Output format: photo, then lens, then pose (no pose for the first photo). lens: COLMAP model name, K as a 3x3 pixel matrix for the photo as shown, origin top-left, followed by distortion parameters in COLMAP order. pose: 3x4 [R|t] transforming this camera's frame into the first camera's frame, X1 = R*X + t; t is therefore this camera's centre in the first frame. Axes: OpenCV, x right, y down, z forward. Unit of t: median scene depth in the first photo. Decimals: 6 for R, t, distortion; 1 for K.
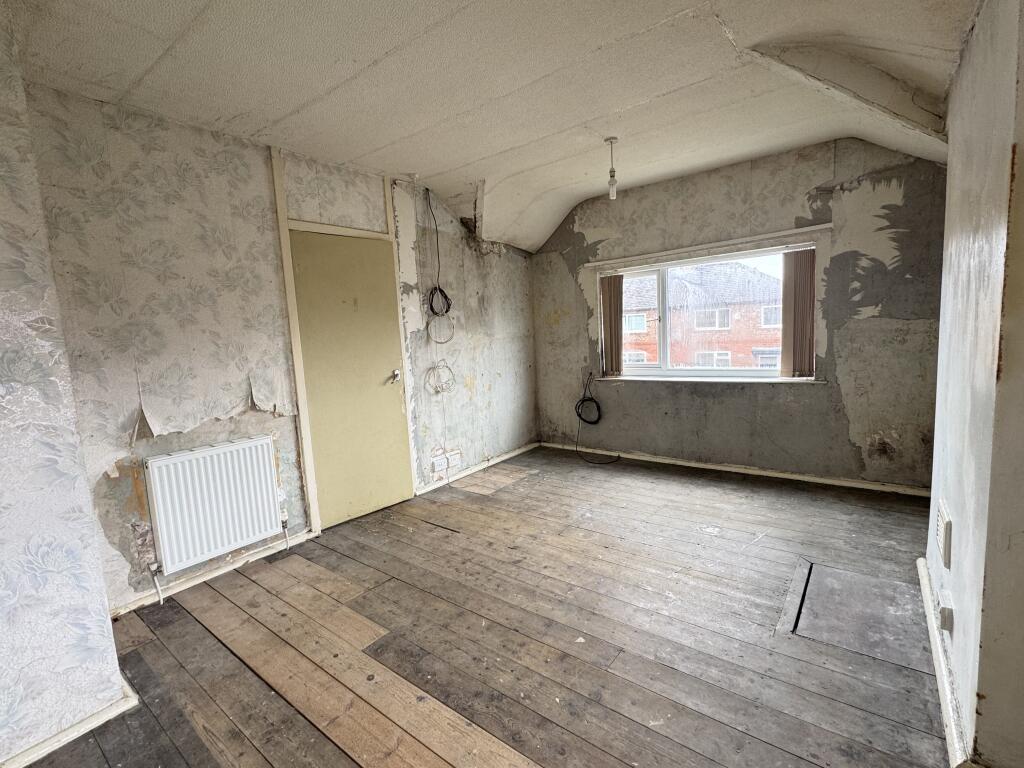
lens RADIAL K [[468.5, 0, 509.4], [0, 468.5, 380.2], [0, 0, 1]] dist [-0.002190, -0.000328]
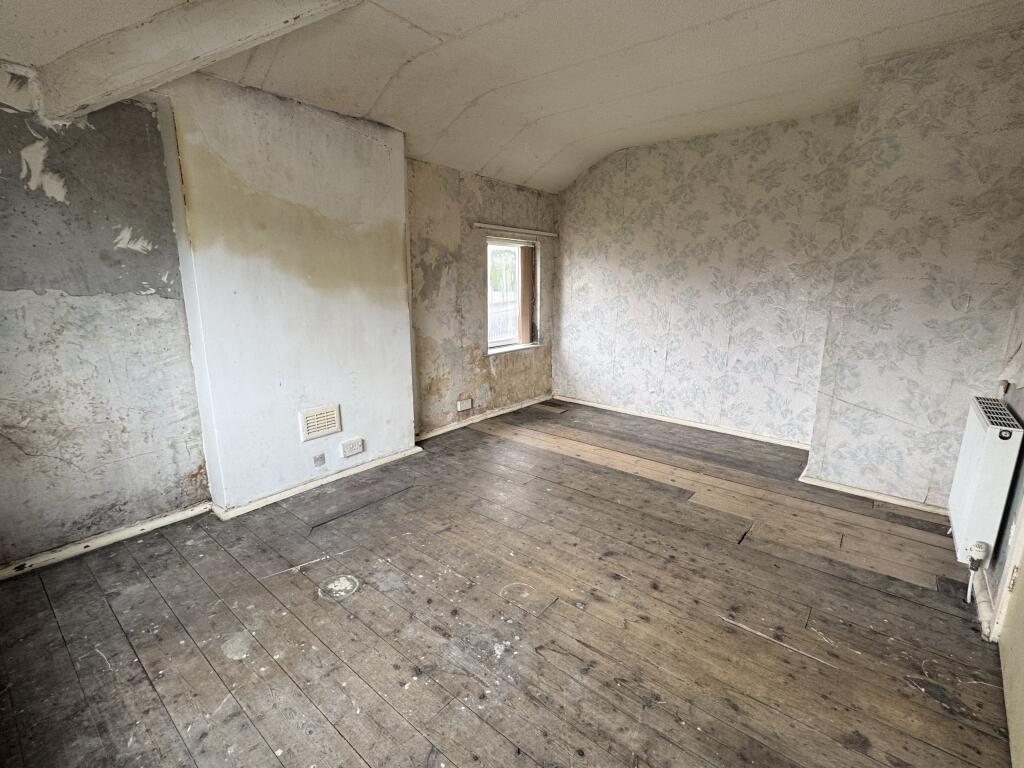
lens RADIAL K [[468.5, 0, 513.6], [0, 468.5, 388.9], [0, 0, 1]] dist [-0.002190, -0.000328]
pose [[-0.998526, 0.044734, 0.030727, 0.156568], [0.052386, 0.942393, 0.330379, -0.200924], [-0.014178, 0.331502, -0.943348, 1.779784]]
